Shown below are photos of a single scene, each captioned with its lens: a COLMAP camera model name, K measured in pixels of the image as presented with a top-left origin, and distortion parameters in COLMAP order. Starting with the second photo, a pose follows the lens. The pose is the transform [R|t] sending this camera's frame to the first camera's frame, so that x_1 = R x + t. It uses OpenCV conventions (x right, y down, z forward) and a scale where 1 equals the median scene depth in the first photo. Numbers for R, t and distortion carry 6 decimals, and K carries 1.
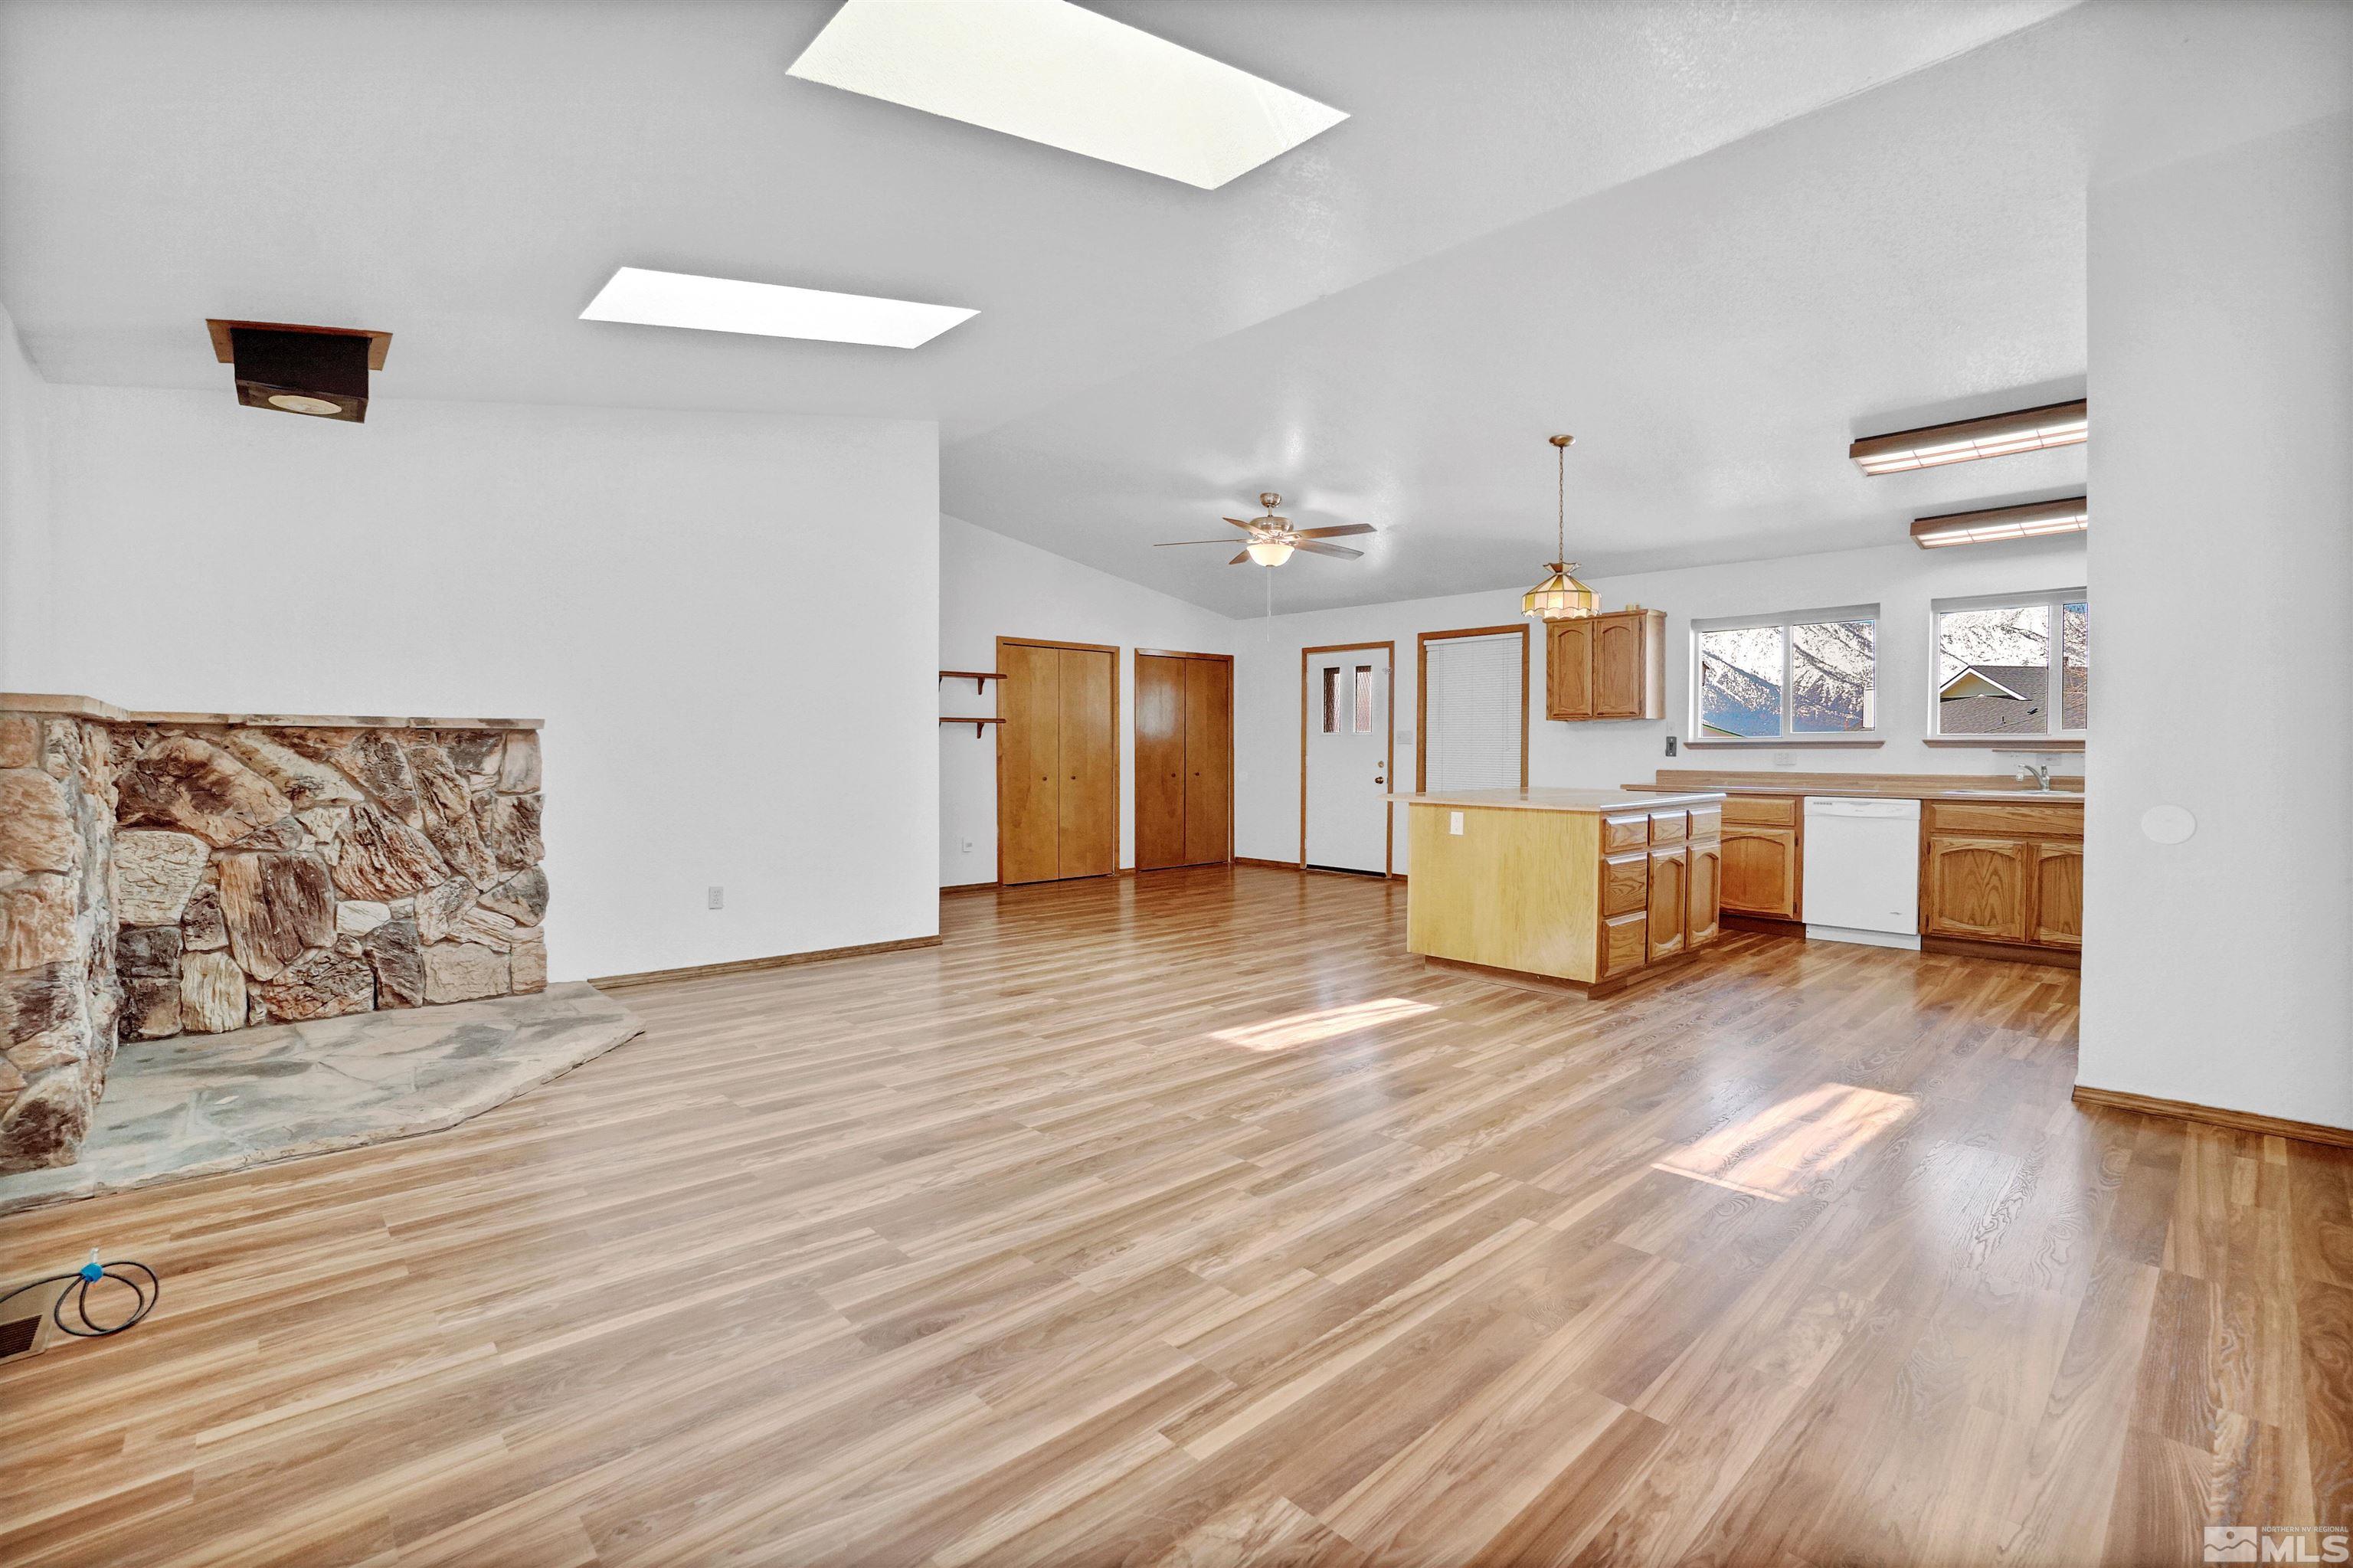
lens RADIAL K [[1055.3, 0, 1164.6], [0, 1055.3, 775.3], [0, 0, 1]] dist [-0.062001, 0.020797]
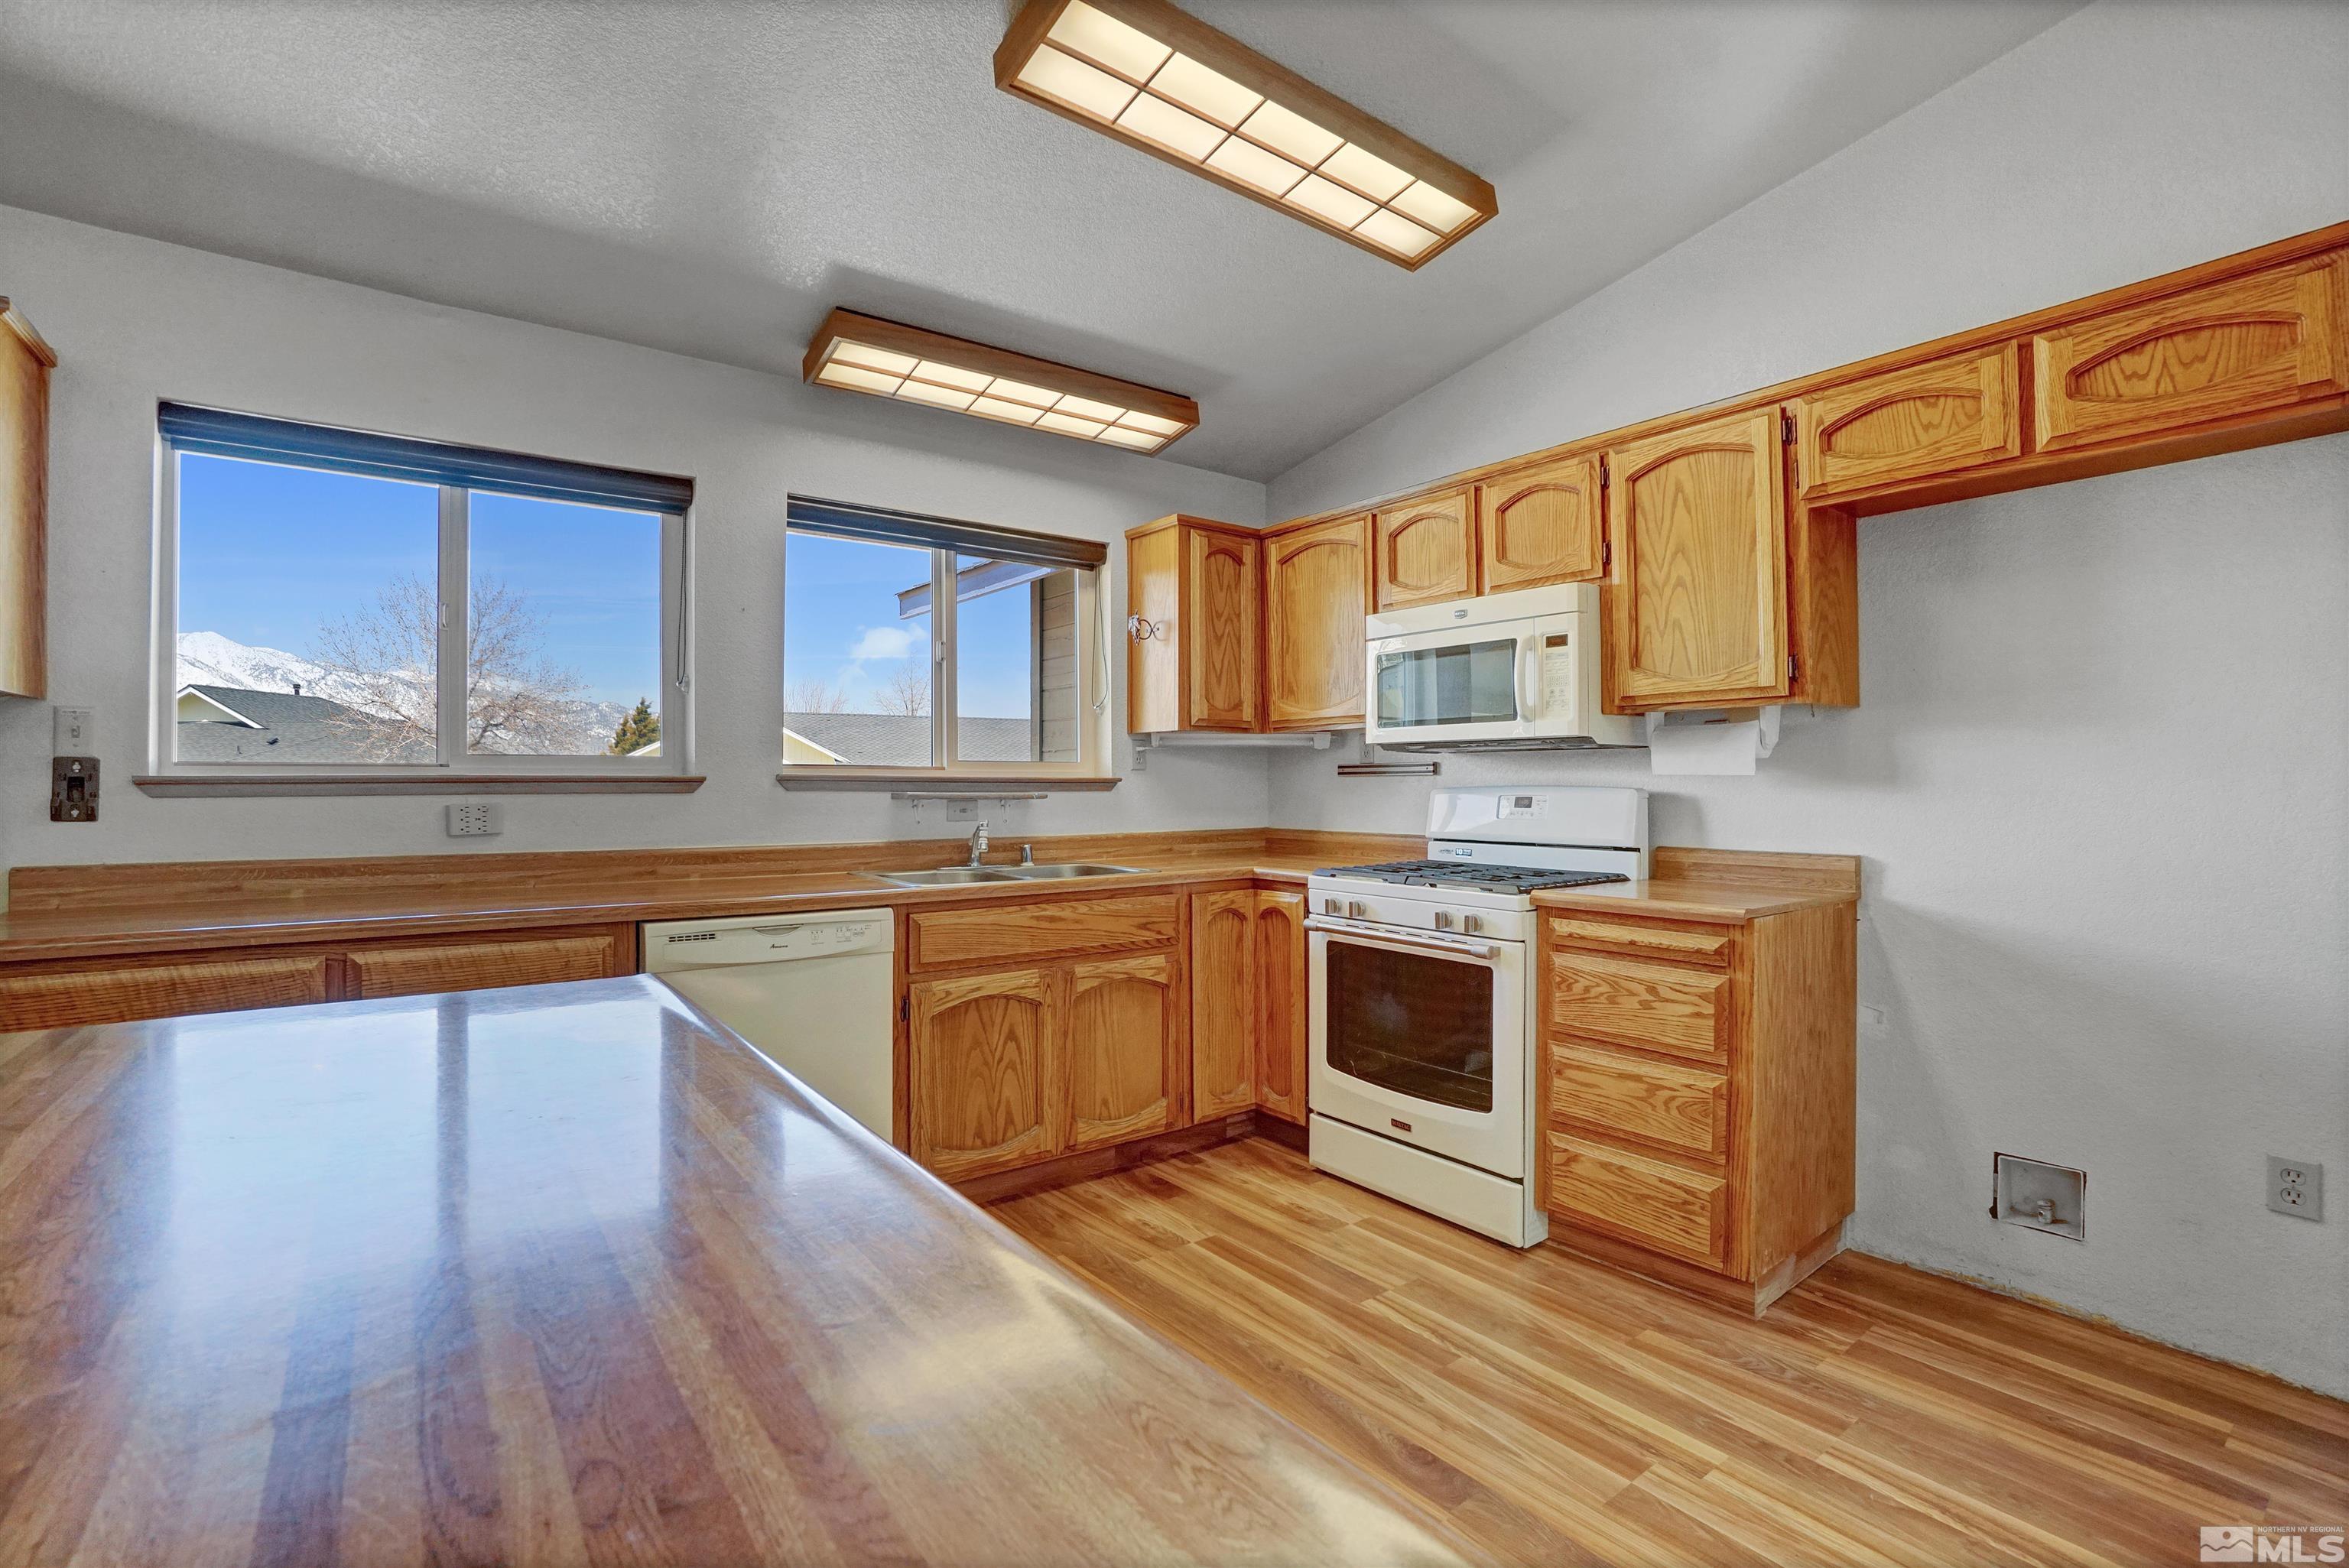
lens RADIAL K [[1053.3, 0, 1166.3], [0, 1053.3, 776.1], [0, 0, 1]] dist [-0.062001, 0.020797]
pose [[0.101486, 0.007768, 0.994807, 0.395122], [0.024210, 0.999654, -0.010275, -0.036799], [-0.994542, 0.025127, 0.101263, 1.151410]]
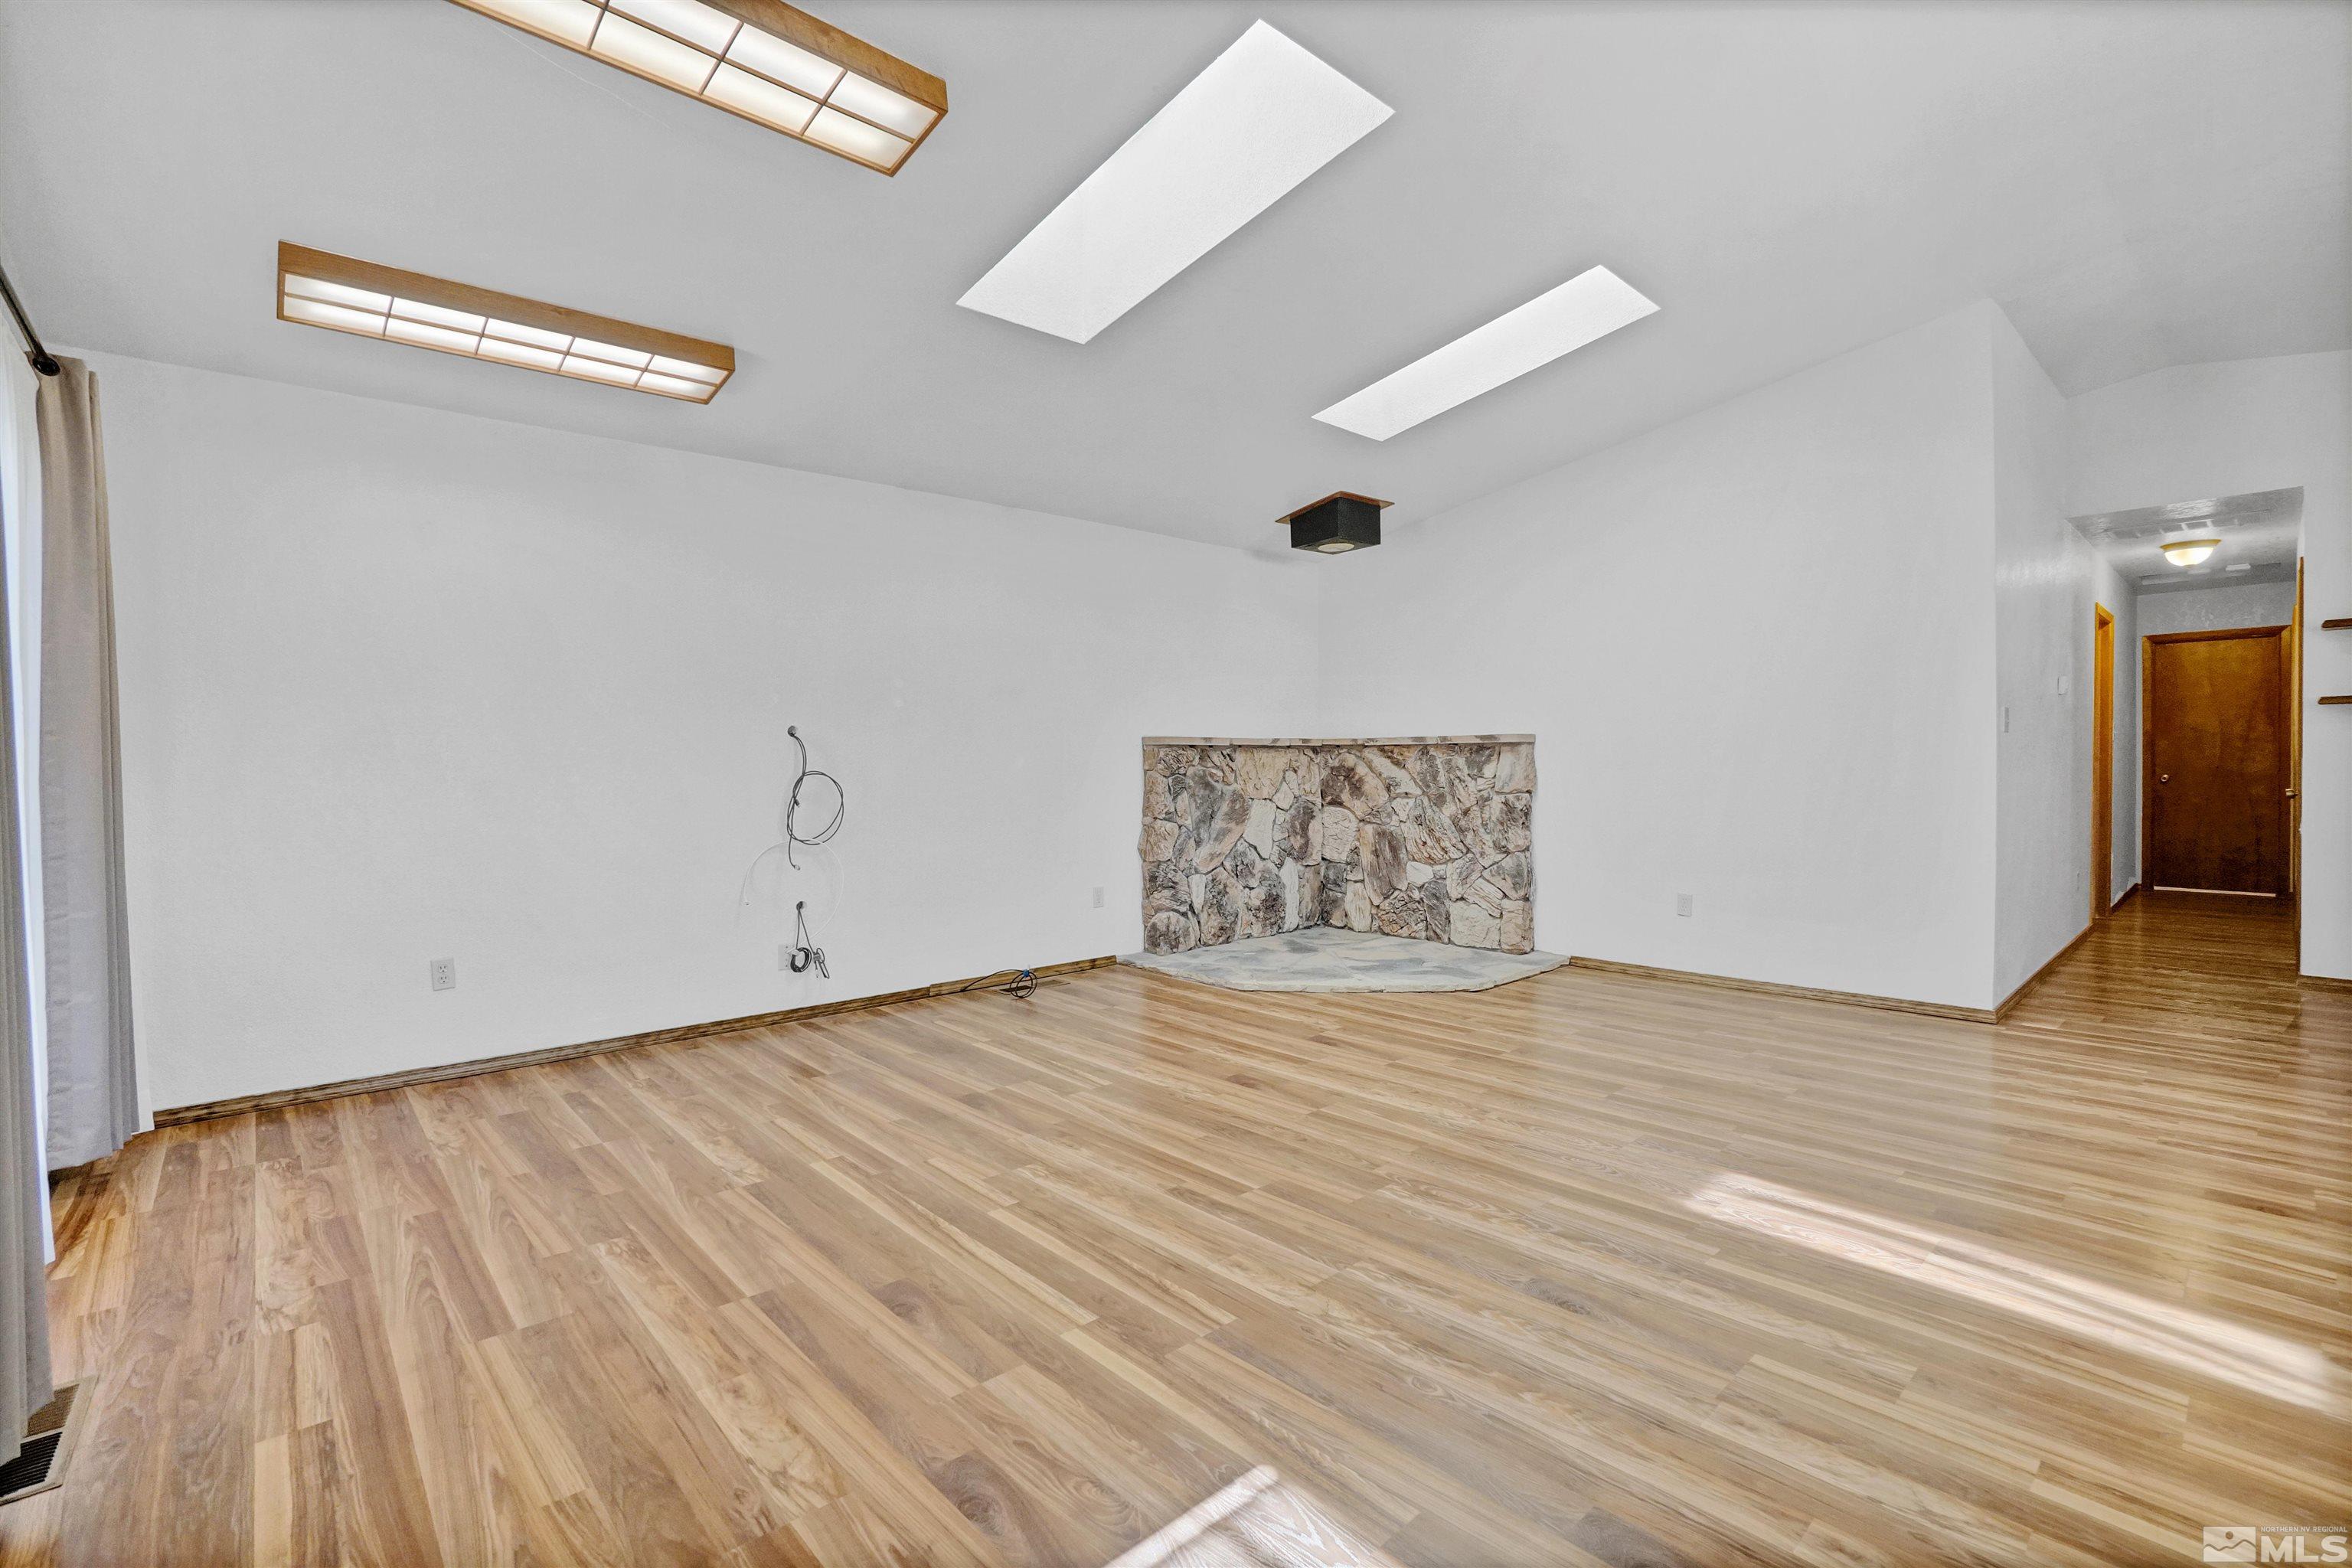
lens RADIAL K [[1054.8, 0, 1160.6], [0, 1054.8, 786.5], [0, 0, 1]] dist [-0.062001, 0.020797]
pose [[-0.015289, 0.019396, -0.999695, 0.713357], [-0.012855, 0.999725, 0.019594, -0.010993], [0.999800, 0.013150, -0.015035, 0.642798]]
